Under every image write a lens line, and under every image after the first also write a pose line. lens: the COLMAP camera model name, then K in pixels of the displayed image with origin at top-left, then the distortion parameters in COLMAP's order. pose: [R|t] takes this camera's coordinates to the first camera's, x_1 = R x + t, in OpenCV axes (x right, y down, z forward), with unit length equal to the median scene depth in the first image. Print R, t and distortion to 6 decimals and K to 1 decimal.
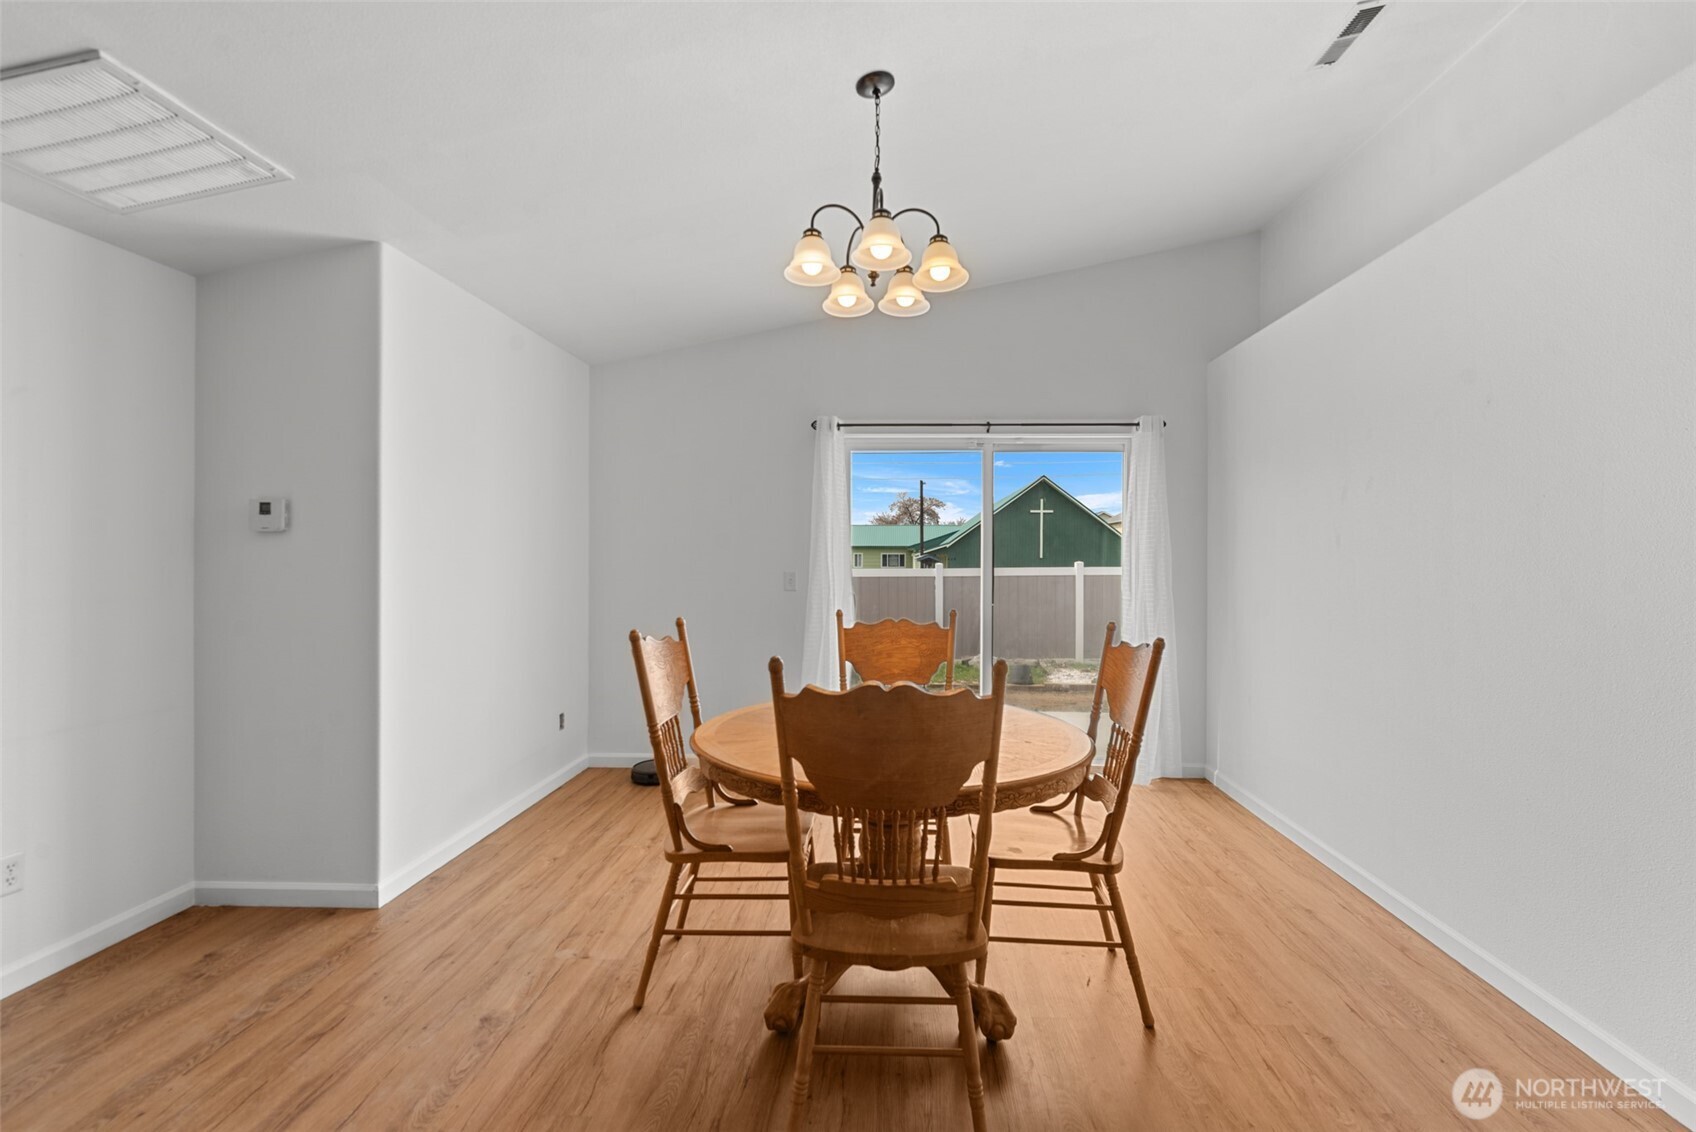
lens RADIAL K [[751.0, 0, 870.9], [0, 751.0, 562.0], [0, 0, 1]] dist [-0.000141, -0.000080]
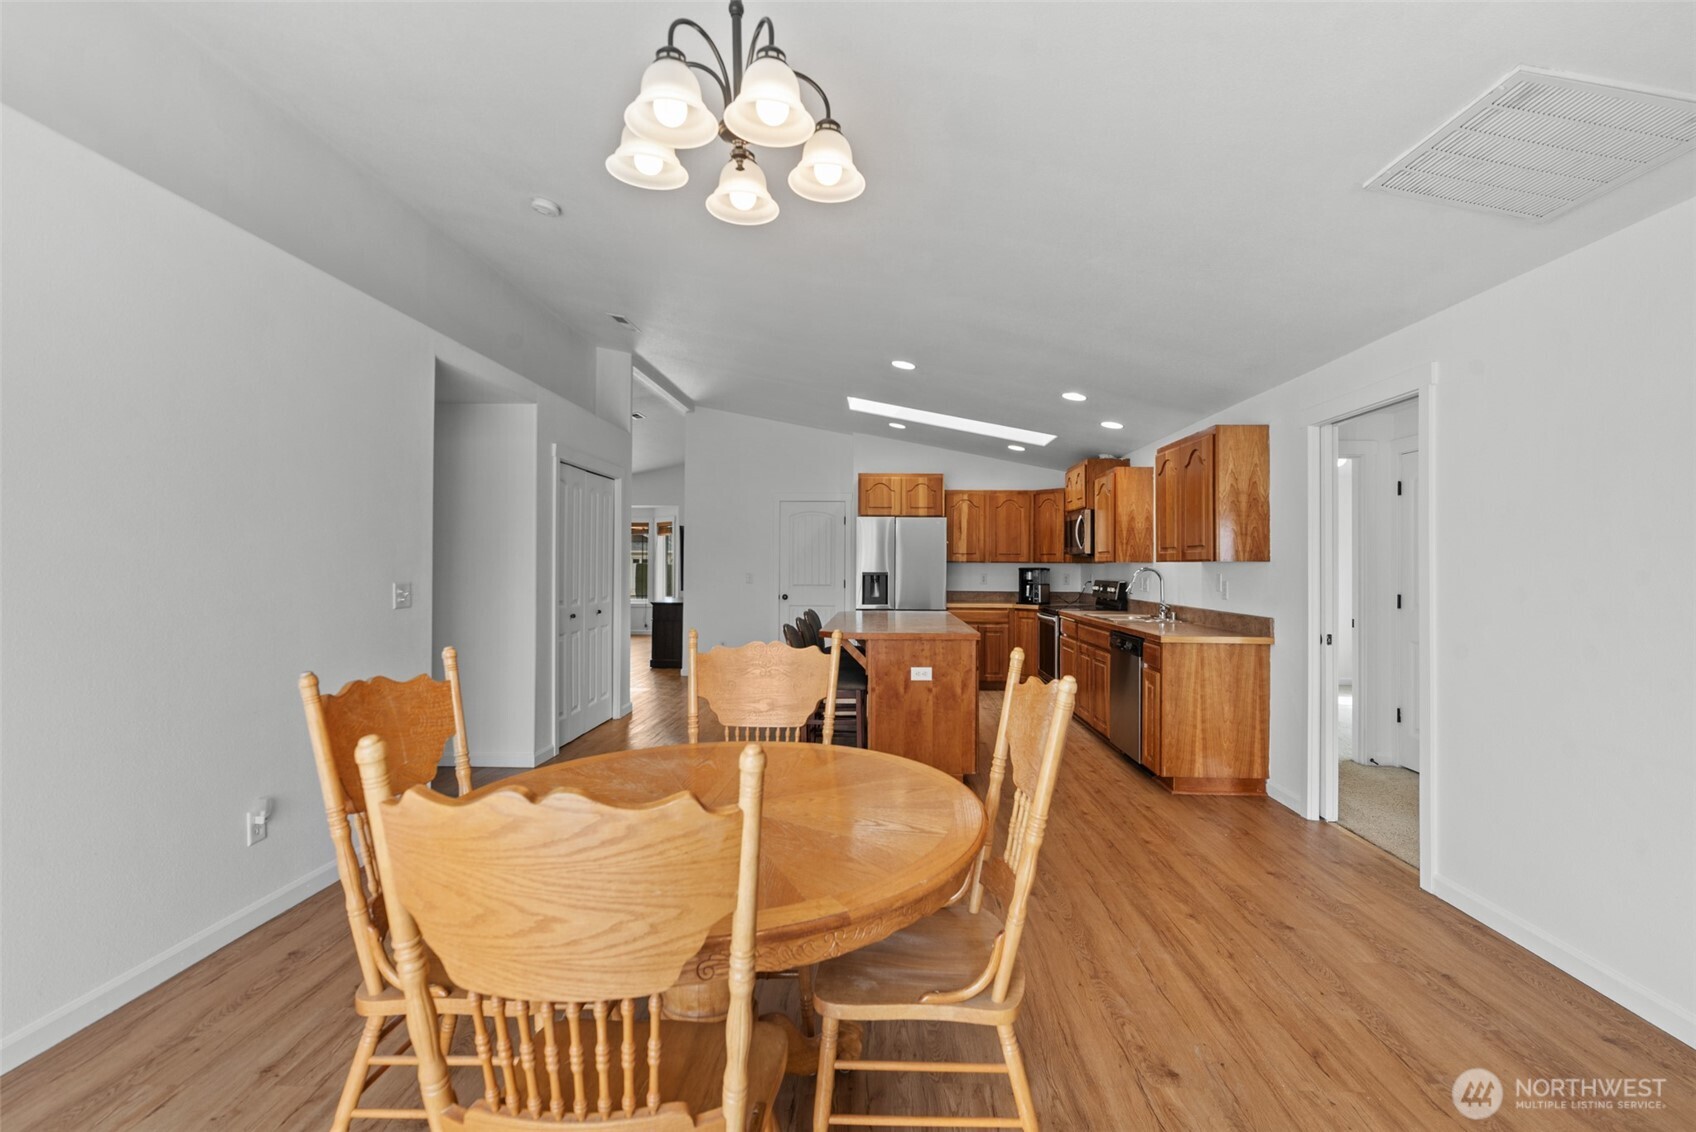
lens RADIAL K [[751.0, 0, 870.9], [0, 751.0, 562.0], [0, 0, 1]] dist [-0.000141, -0.000080]
pose [[-0.999719, -0.010543, -0.021248, -0.103574], [-0.010570, 0.999943, 0.001169, -0.009813], [0.021235, 0.001393, -0.999774, 1.642700]]
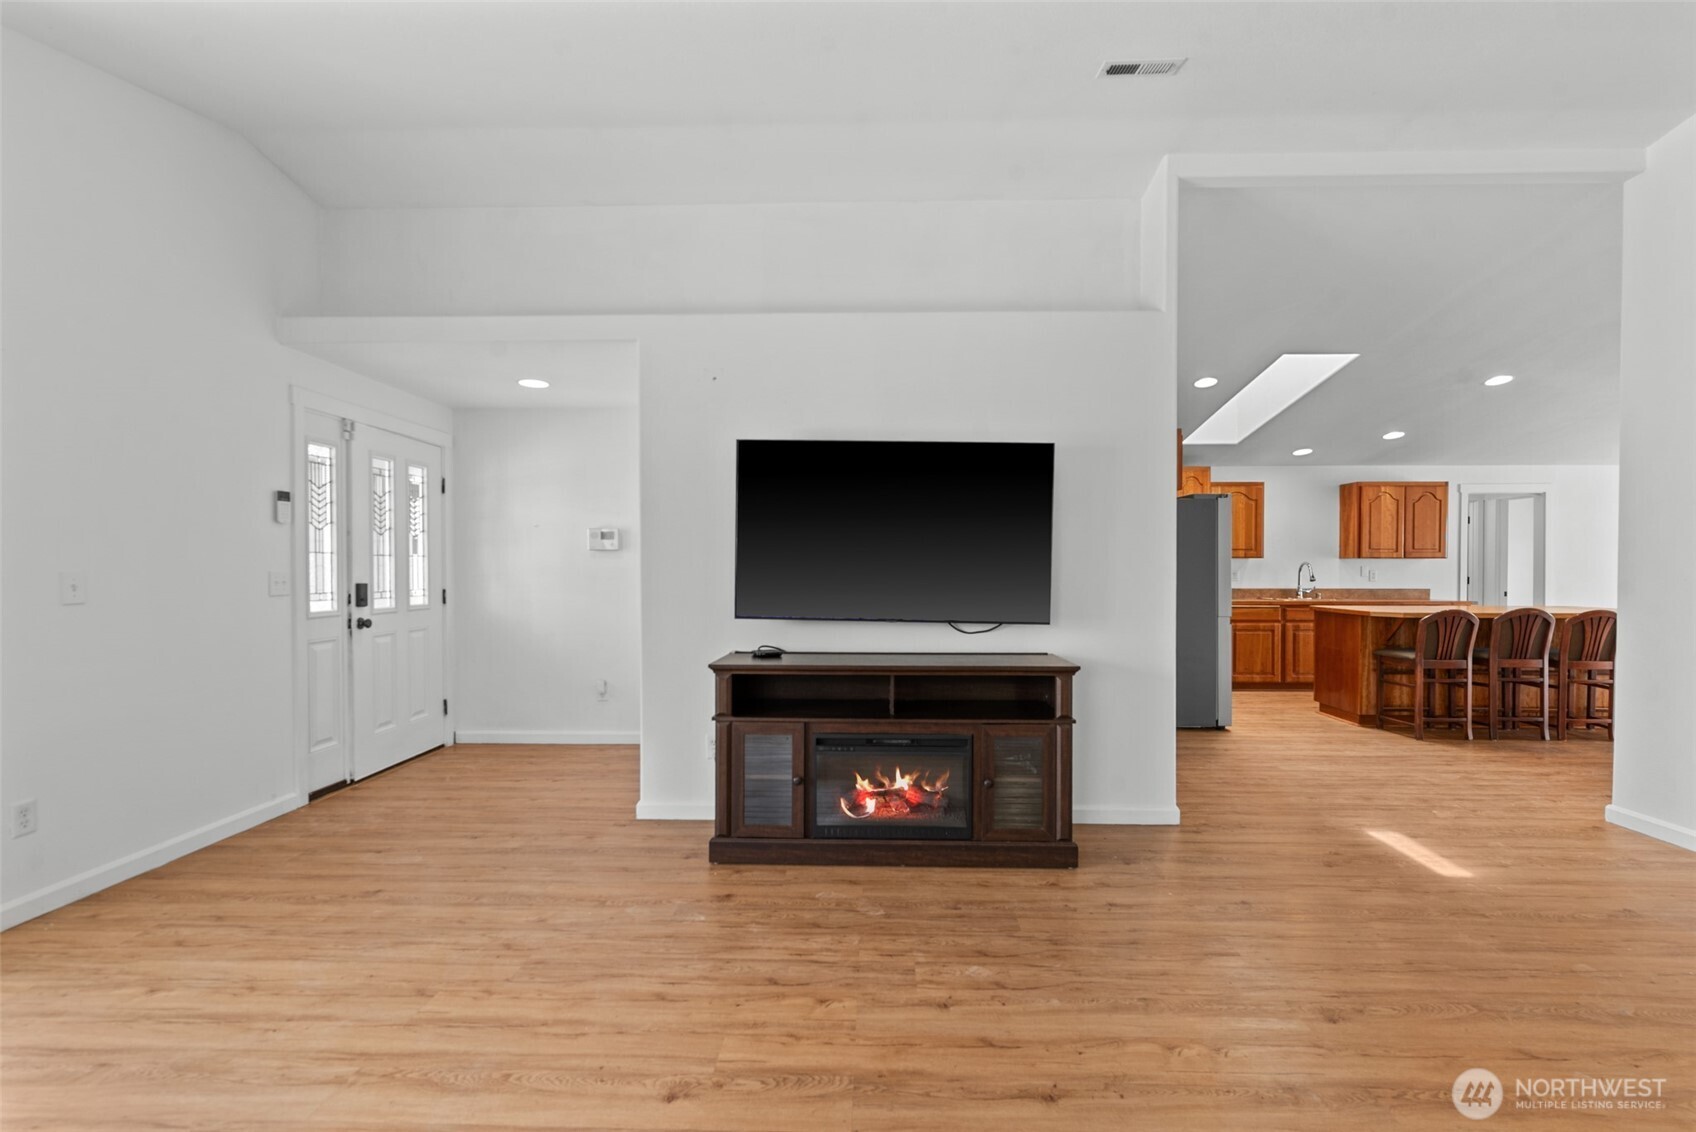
lens RADIAL K [[756.8, 0, 851.2], [0, 756.8, 581.7], [0, 0, 1]] dist [0.001777, -0.000045]
pose [[0.012418, 0.010032, -0.999873, 2.227732], [-0.006389, 0.999930, 0.009954, 0.064971], [0.999902, 0.006264, 0.012482, -2.672453]]
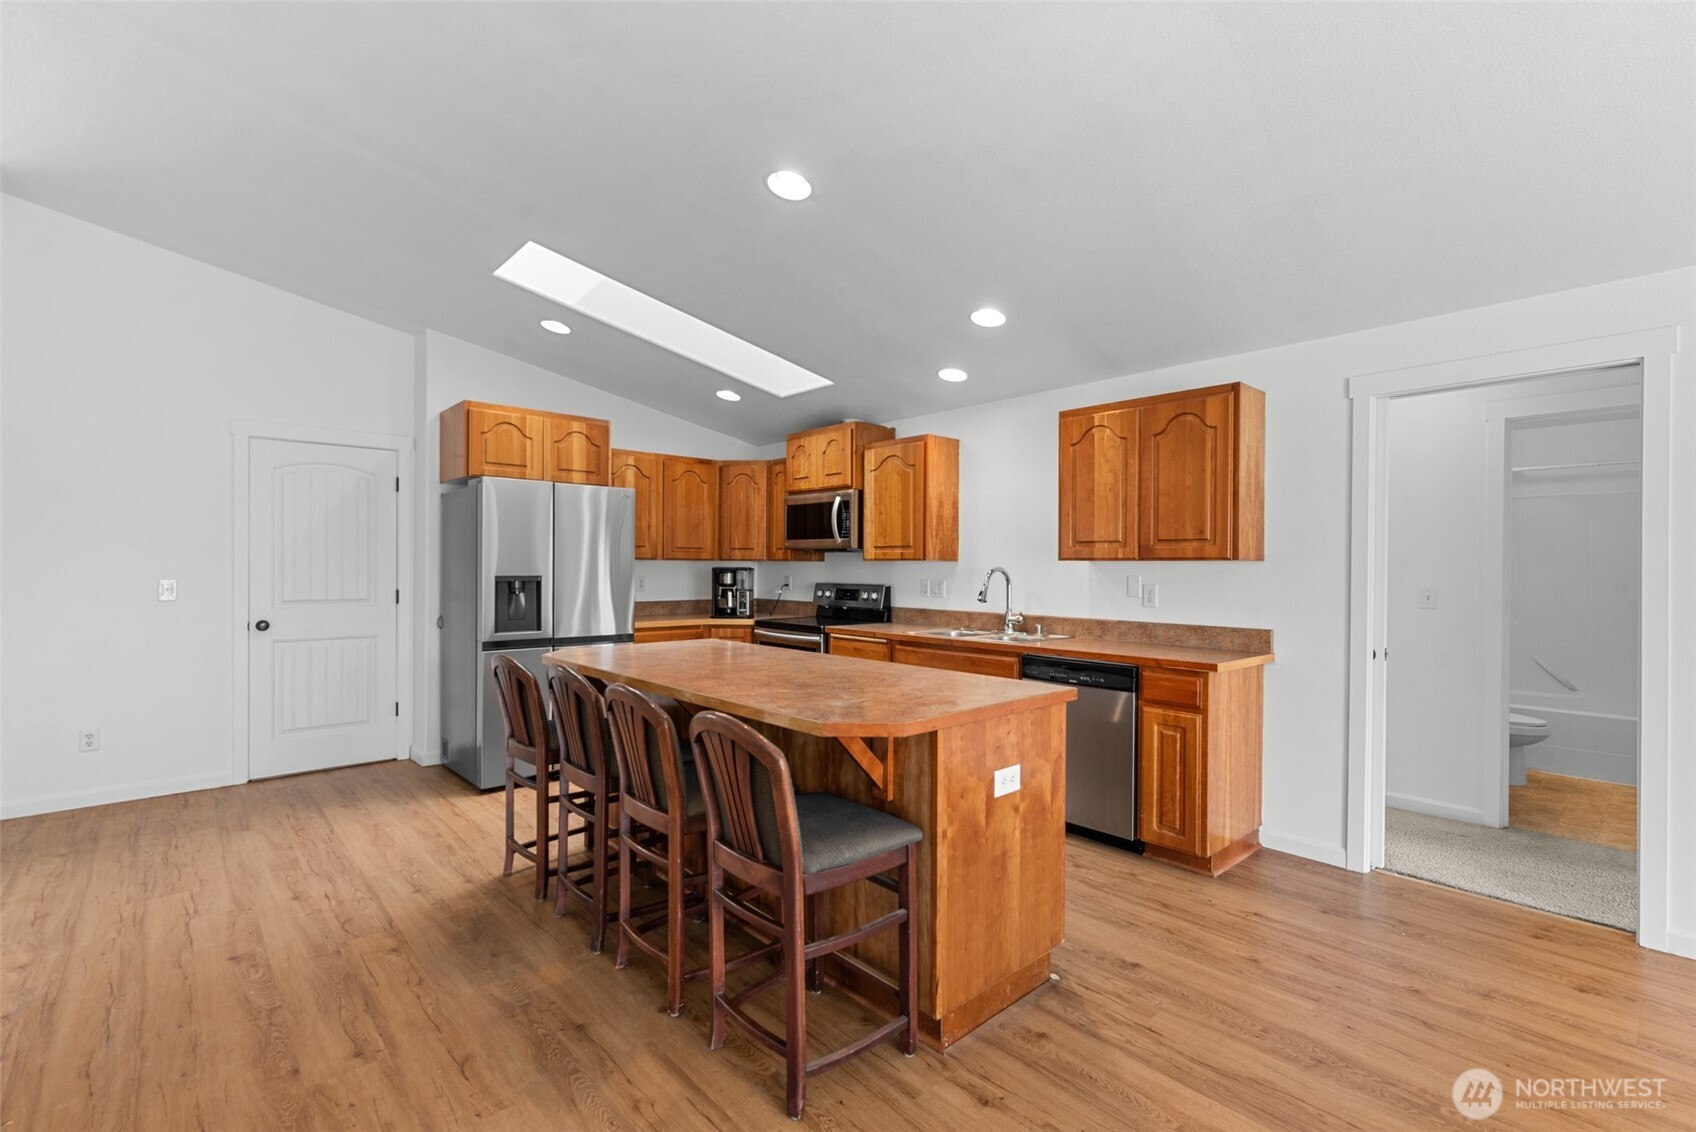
lens RADIAL K [[757.5, 0, 858.2], [0, 757.5, 568.9], [0, 0, 1]] dist [0.003603, 0.000210]
pose [[-0.708746, -0.006081, -0.705438, 0.506977], [-0.013421, 0.999898, 0.004866, 0.000169], [0.705337, 0.012916, -0.708755, 0.381207]]
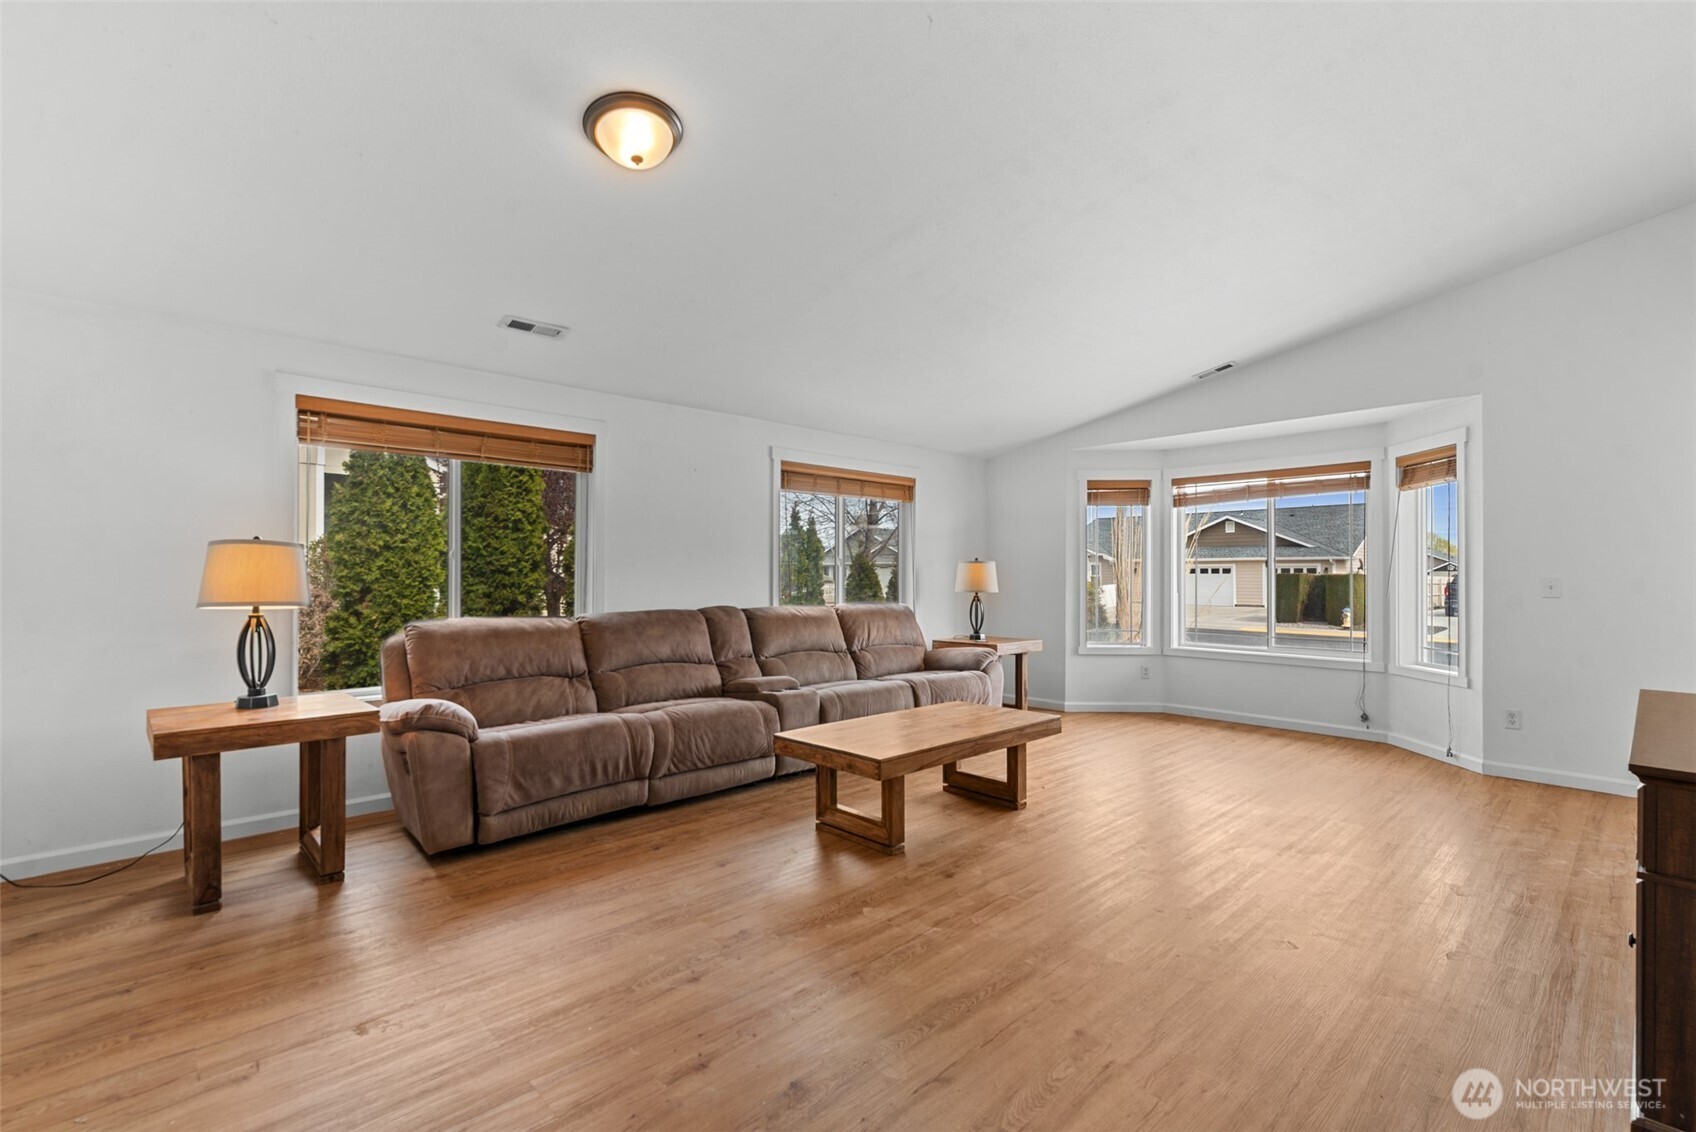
lens RADIAL K [[748.6, 0, 845.7], [0, 748.6, 570.0], [0, 0, 1]] dist [-0.000248, -0.000236]
pose [[-0.706825, -0.003463, 0.707380, 0.989692], [-0.003264, 0.999993, 0.001633, 0.054580], [-0.707381, -0.001155, -0.706832, -1.361815]]
